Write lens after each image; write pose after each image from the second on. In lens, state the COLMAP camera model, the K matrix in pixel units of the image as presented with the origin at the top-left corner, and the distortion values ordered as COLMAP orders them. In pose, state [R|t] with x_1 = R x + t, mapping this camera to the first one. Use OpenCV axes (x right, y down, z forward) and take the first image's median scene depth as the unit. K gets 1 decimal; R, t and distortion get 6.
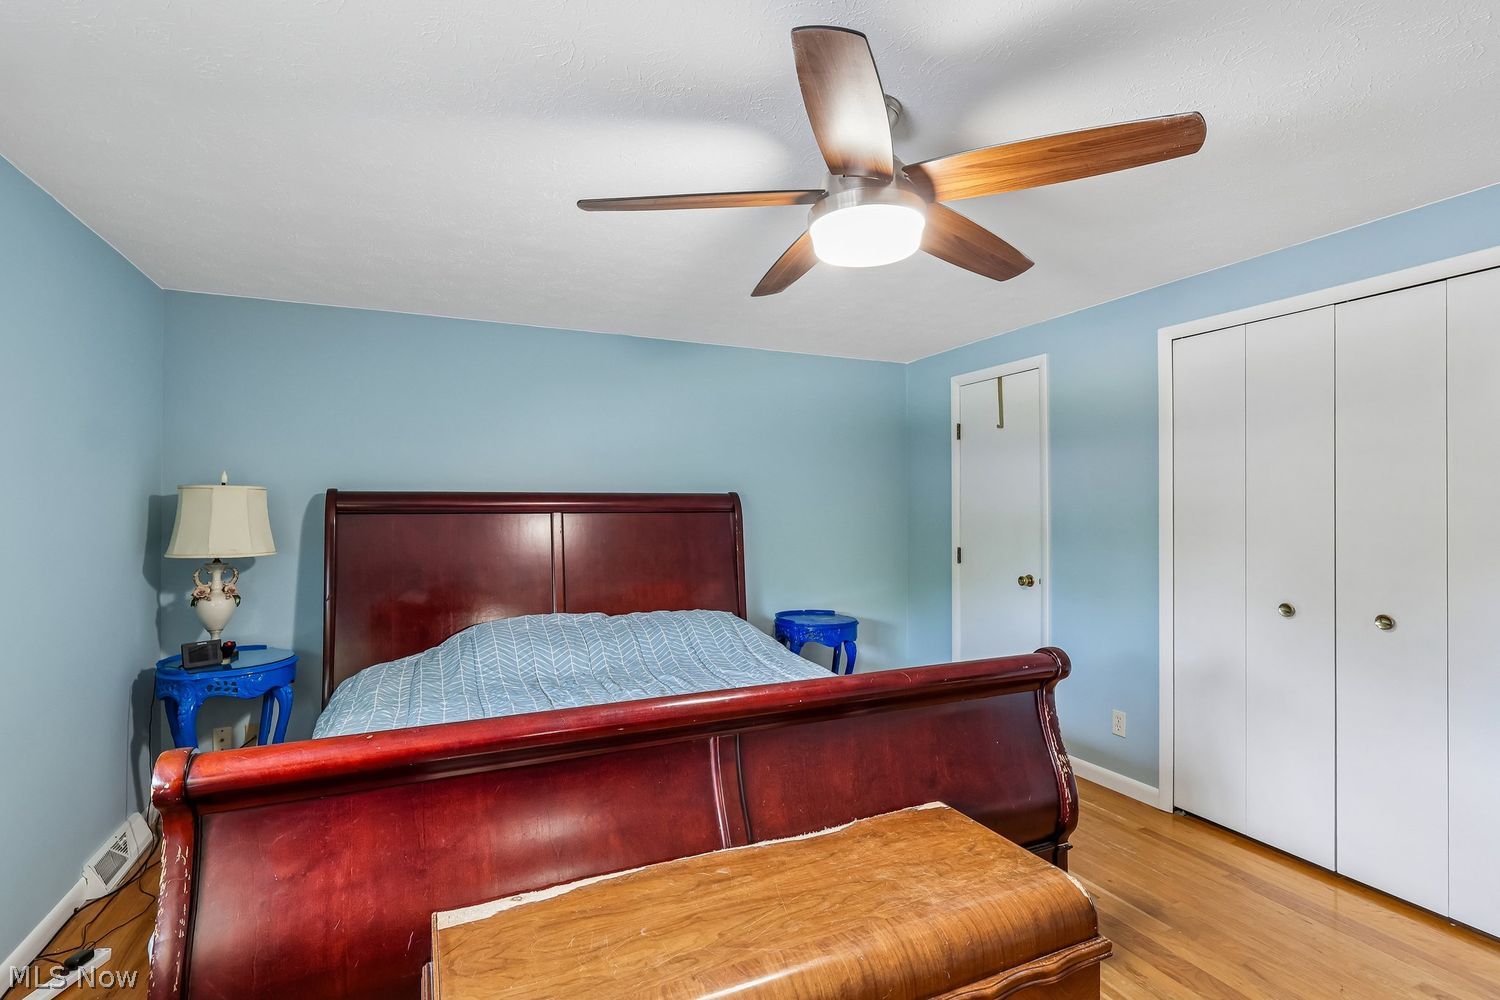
lens RADIAL K [[697.4, 0, 750.0], [0, 697.4, 500.0], [0, 0, 1]] dist [0.000332, 0.000723]
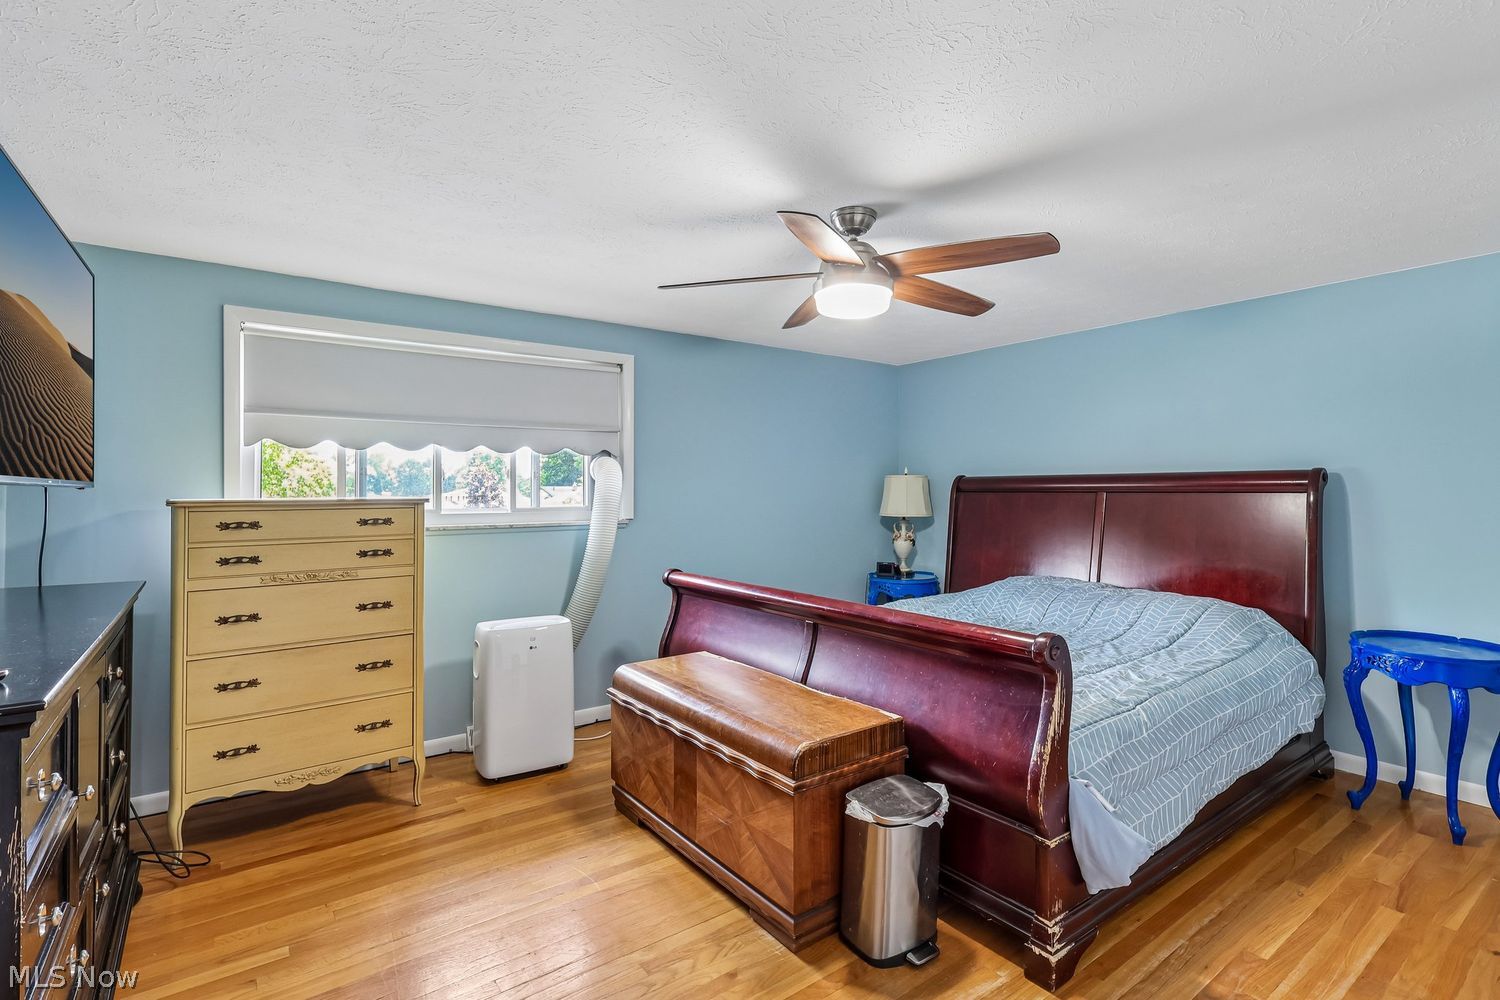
lens RADIAL K [[697.4, 0, 750.0], [0, 697.4, 500.0], [0, 0, 1]] dist [0.000332, 0.000723]
pose [[0.198017, 0.012567, -0.980118, 0.860093], [0.018829, 0.999685, 0.016622, 0.003669], [0.980018, -0.021746, 0.197718, 0.282134]]
